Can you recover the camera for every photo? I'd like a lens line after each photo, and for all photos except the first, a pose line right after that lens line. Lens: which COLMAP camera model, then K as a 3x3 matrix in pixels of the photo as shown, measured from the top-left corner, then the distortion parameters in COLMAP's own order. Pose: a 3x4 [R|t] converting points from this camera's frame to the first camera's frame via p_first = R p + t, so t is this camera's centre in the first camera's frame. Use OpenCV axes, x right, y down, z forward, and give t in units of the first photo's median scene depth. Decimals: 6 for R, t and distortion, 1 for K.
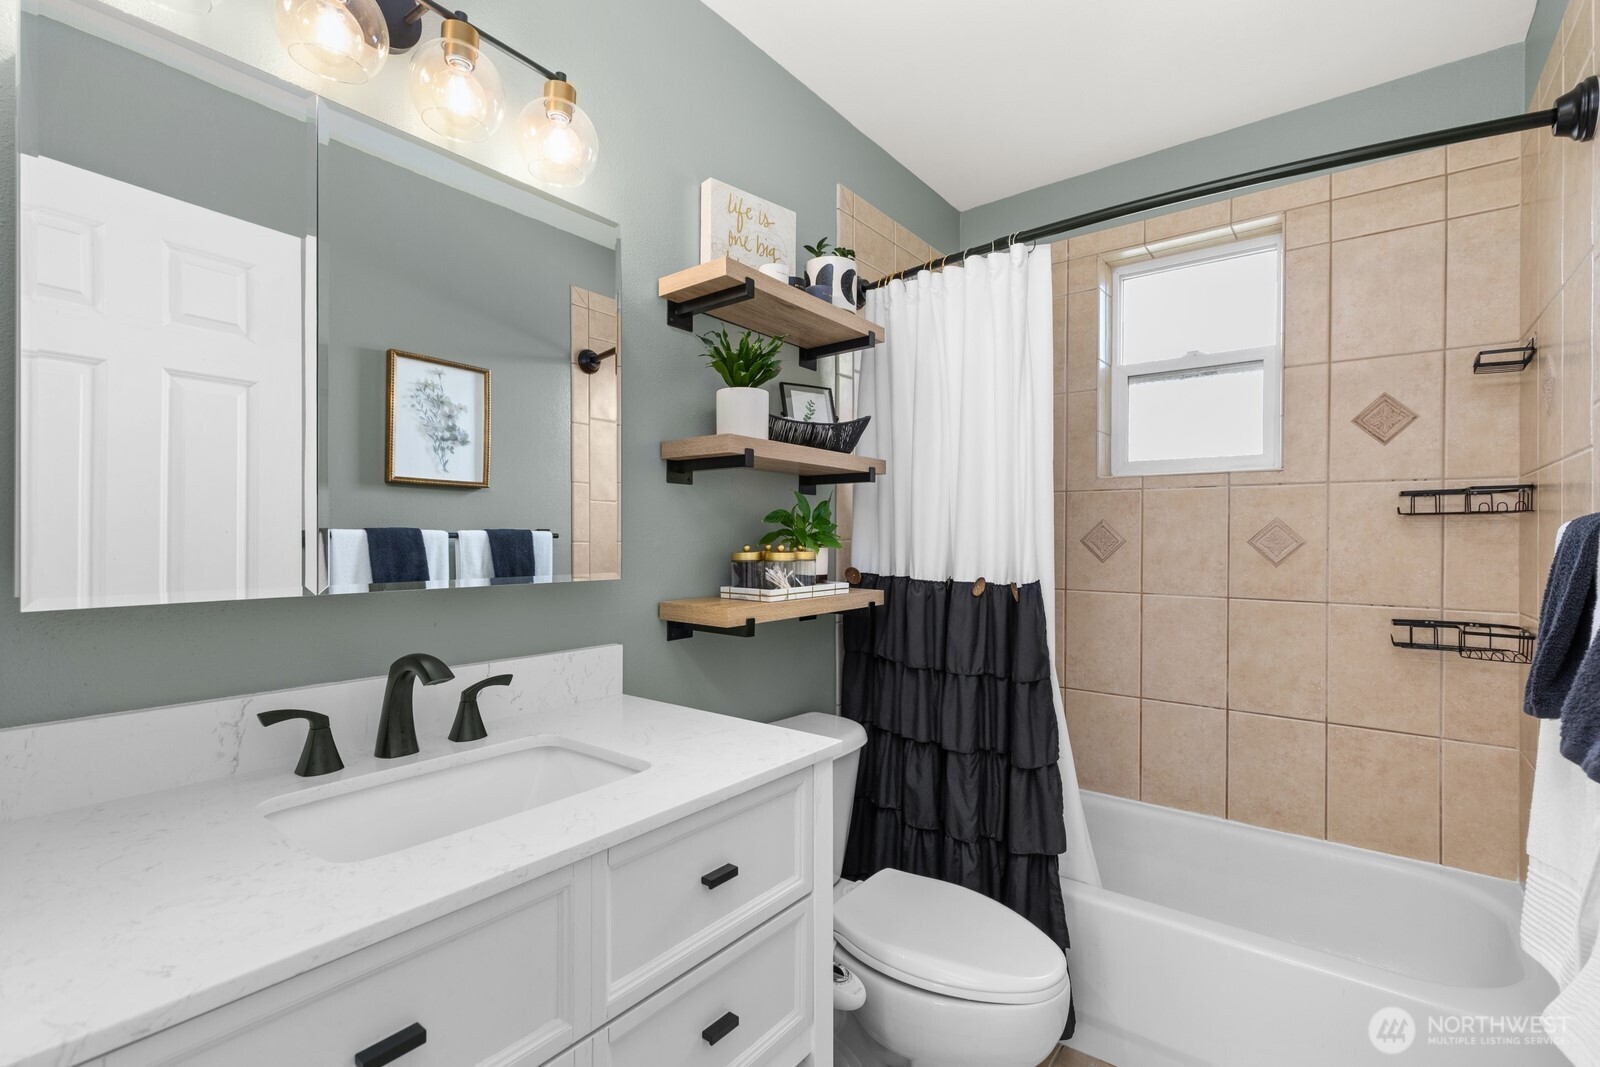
lens RADIAL K [[721.8, 0, 802.3], [0, 721.8, 536.3], [0, 0, 1]] dist [0.008432, -0.000621]
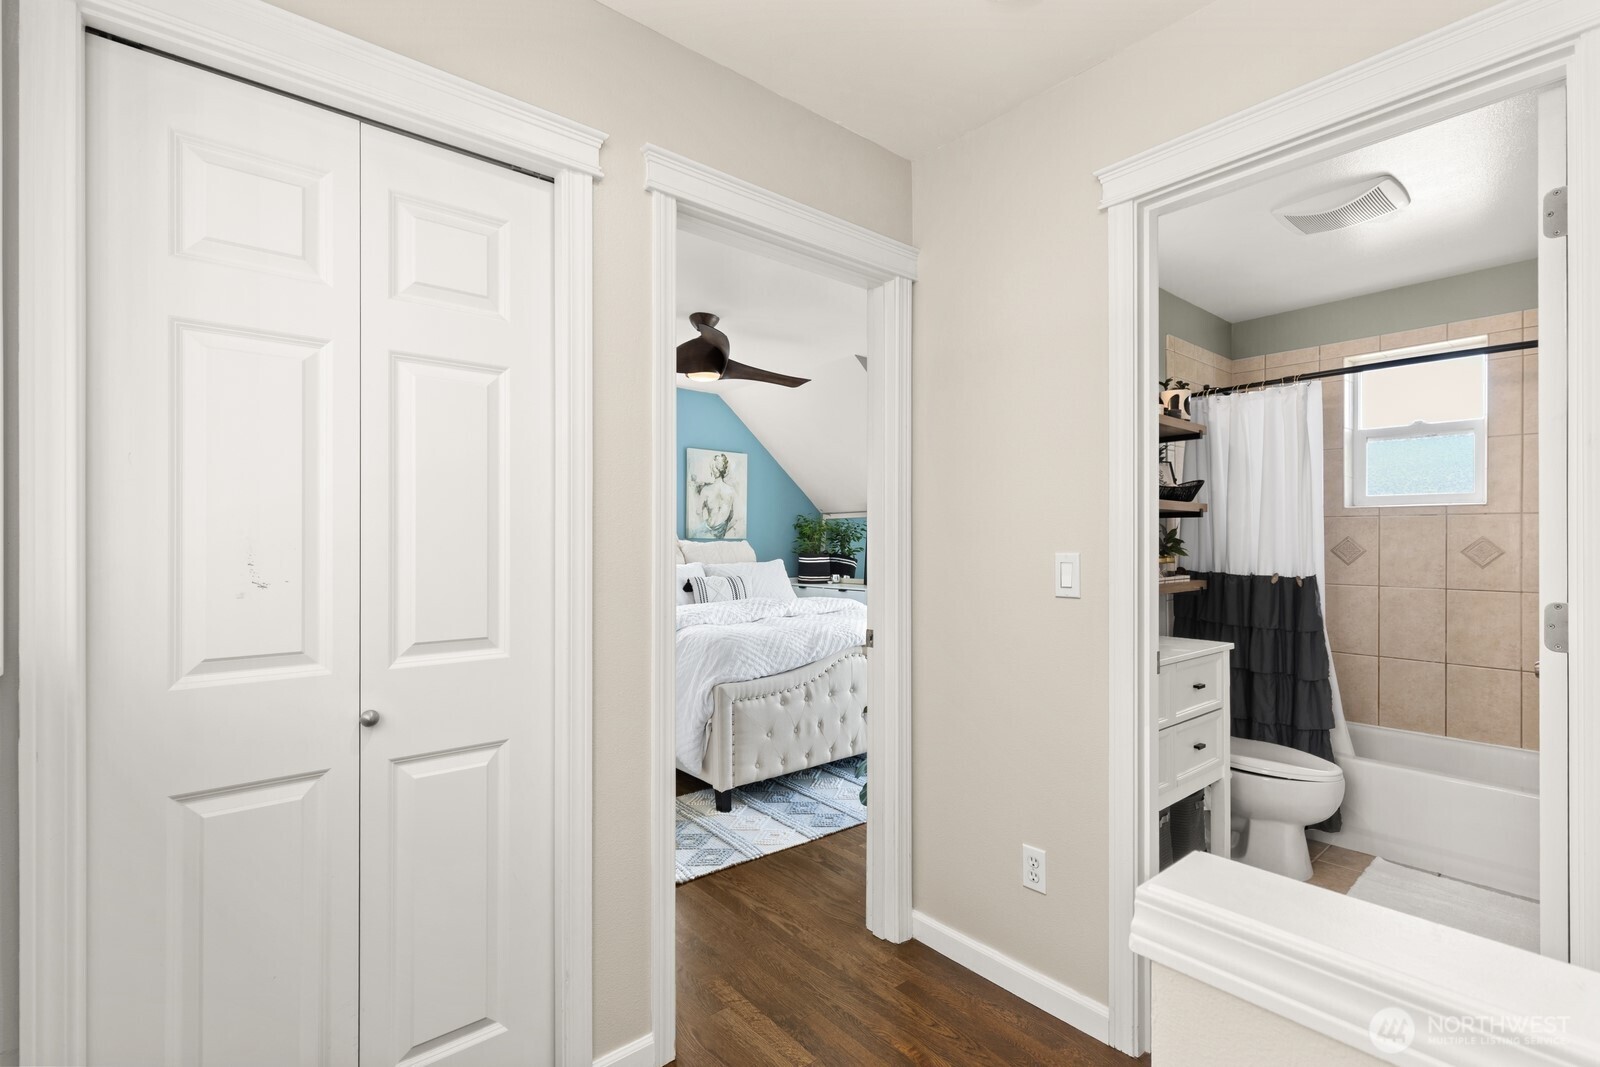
lens RADIAL K [[721.8, 0, 800.4], [0, 721.8, 538.6], [0, 0, 1]] dist [0.008432, -0.000621]
pose [[0.977240, -0.003430, -0.212111, -0.468507], [0.003216, 0.999994, -0.001356, -0.025548], [0.212114, 0.000643, 0.977245, -0.883997]]
